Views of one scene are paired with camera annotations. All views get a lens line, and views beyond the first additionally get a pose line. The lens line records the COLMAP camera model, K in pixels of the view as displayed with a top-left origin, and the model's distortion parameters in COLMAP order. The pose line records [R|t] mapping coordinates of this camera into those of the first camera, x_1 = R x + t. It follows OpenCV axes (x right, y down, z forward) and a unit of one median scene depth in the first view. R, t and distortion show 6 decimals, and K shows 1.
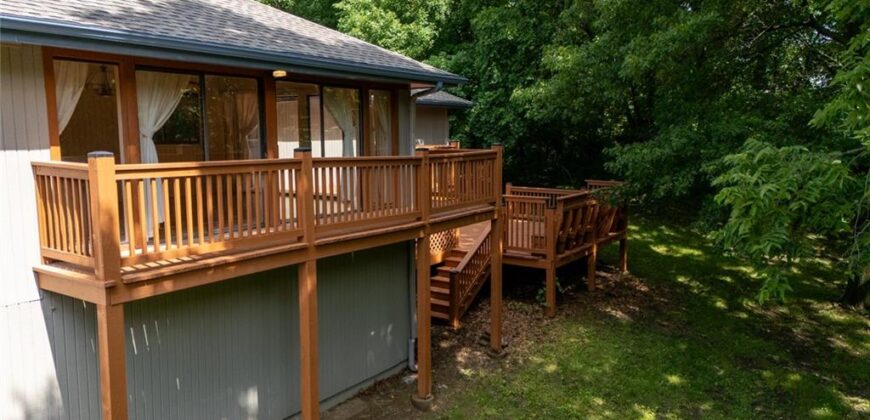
lens RADIAL K [[638.1, 0, 435.0], [0, 638.1, 210.0], [0, 0, 1]] dist [0.082689, -0.083838]
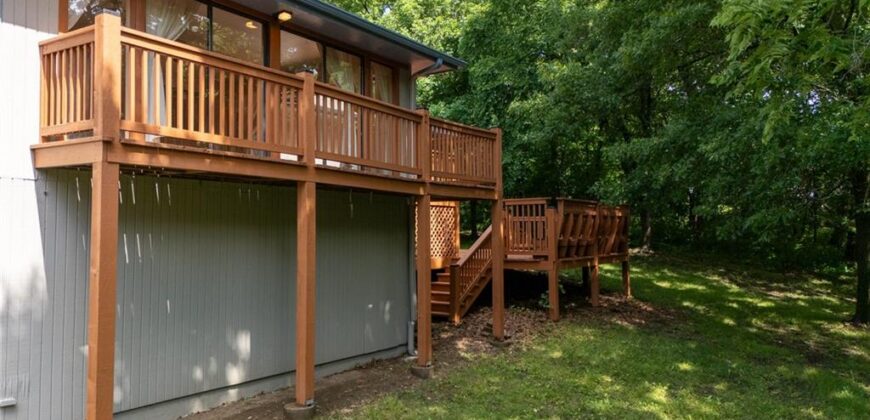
lens RADIAL K [[638.1, 0, 435.0], [0, 638.1, 210.0], [0, 0, 1]] dist [0.082689, -0.083838]
pose [[0.999998, -0.000764, 0.001636, -0.001713], [0.001012, 0.987608, -0.156938, 0.179250], [-0.001495, 0.156940, 0.987607, 0.018696]]
